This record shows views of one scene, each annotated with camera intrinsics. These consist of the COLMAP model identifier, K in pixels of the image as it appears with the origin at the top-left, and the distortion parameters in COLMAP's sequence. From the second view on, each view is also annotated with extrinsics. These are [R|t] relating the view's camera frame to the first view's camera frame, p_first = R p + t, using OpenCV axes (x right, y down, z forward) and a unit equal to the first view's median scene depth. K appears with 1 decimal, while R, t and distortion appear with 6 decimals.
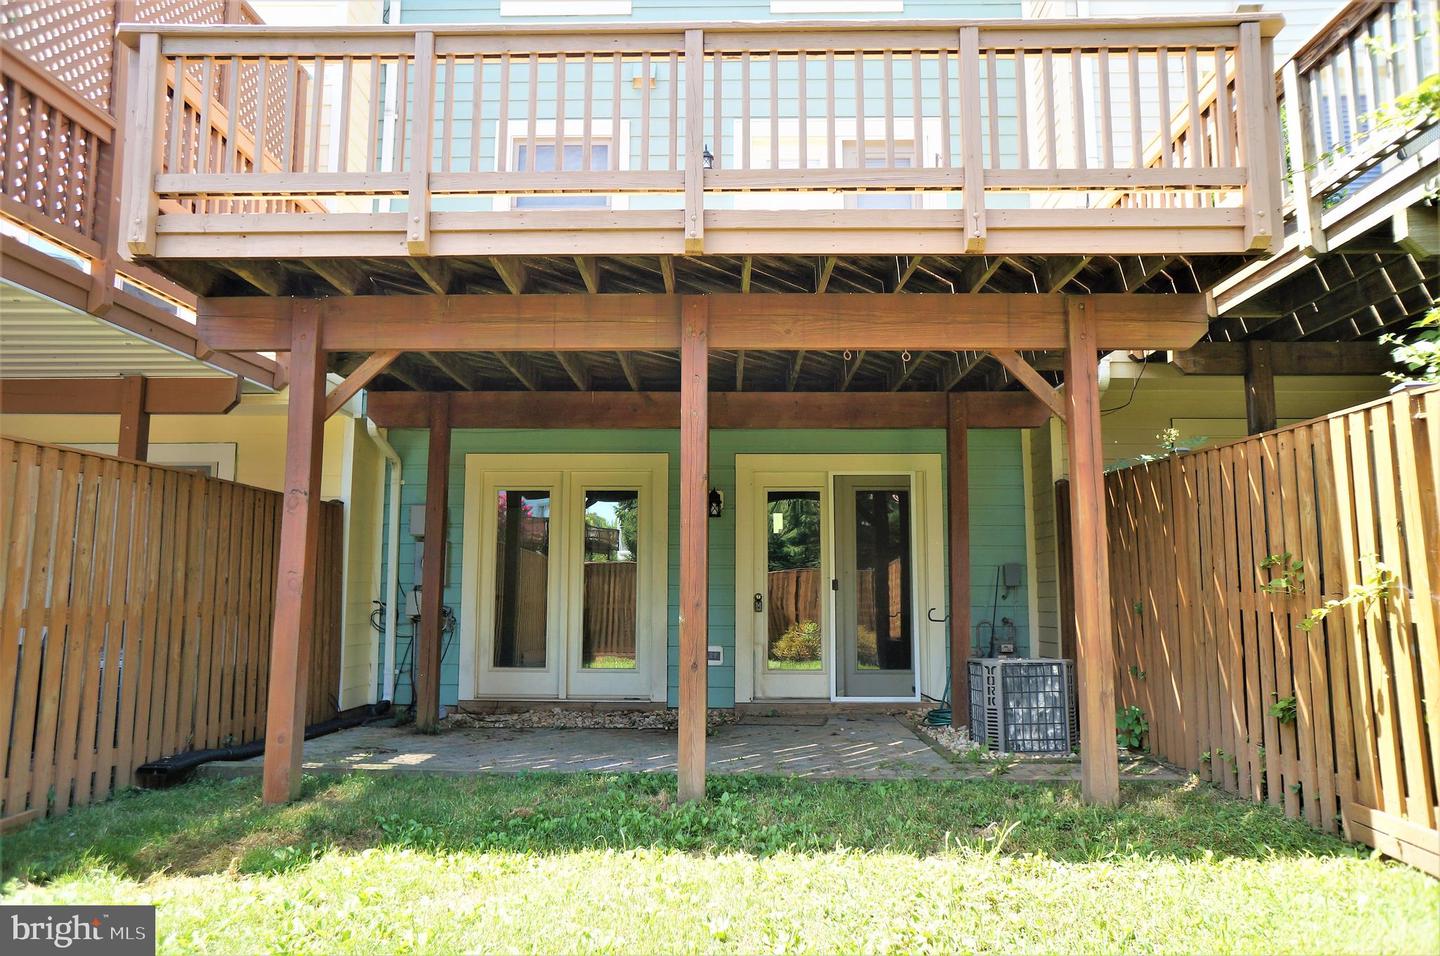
lens RADIAL K [[971.3, 0, 720.0], [0, 971.3, 478.0], [0, 0, 1]] dist [-0.055530, 0.079383]
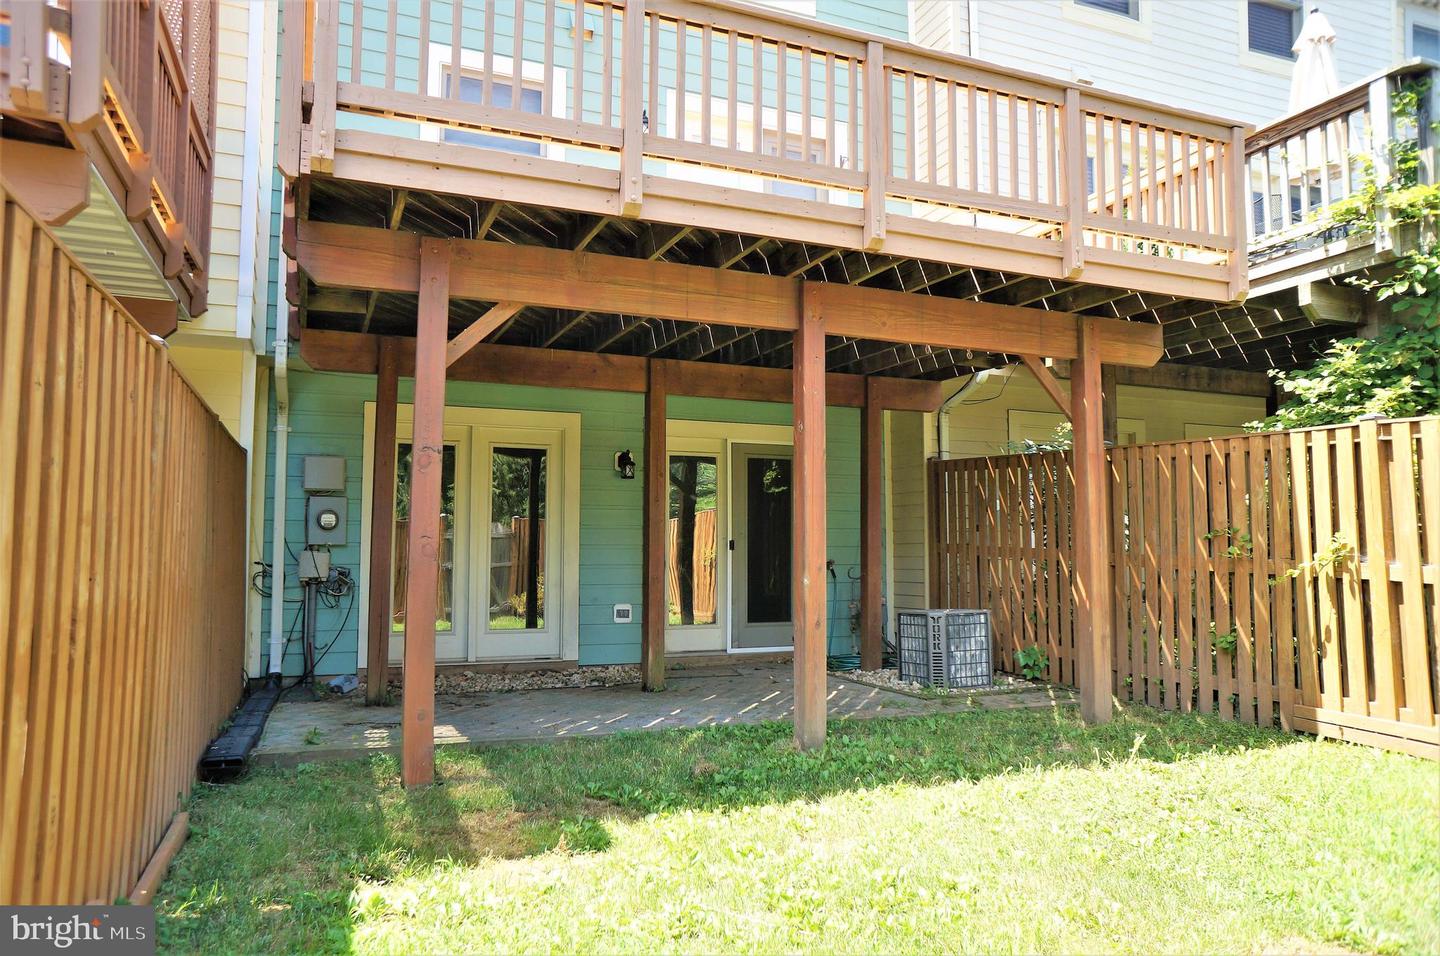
lens RADIAL K [[971.3, 0, 720.0], [0, 971.3, 478.0], [0, 0, 1]] dist [-0.055530, 0.079383]
pose [[0.916505, 0.030199, 0.398882, -0.364827], [-0.049420, 0.998055, 0.037990, -0.004640], [-0.396959, -0.054531, 0.916215, 0.028571]]
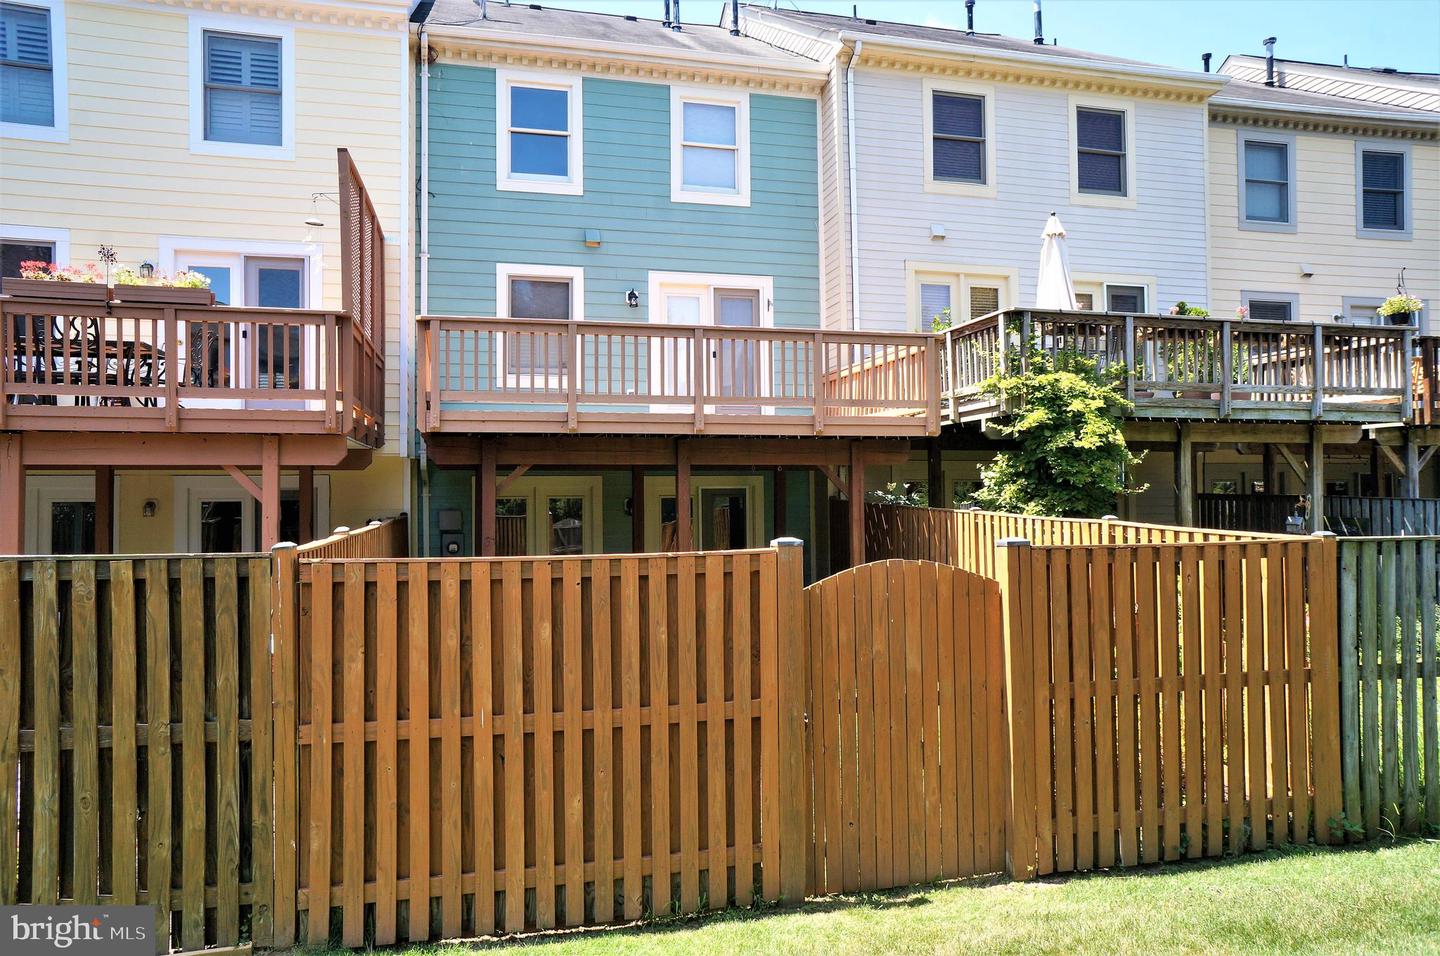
lens RADIAL K [[971.3, 0, 720.0], [0, 971.3, 478.0], [0, 0, 1]] dist [-0.055530, 0.079383]
pose [[0.963360, -0.004699, 0.268172, -0.340635], [-0.022589, 0.994873, 0.098578, -0.209753], [-0.267260, -0.101023, 0.958314, -0.680828]]
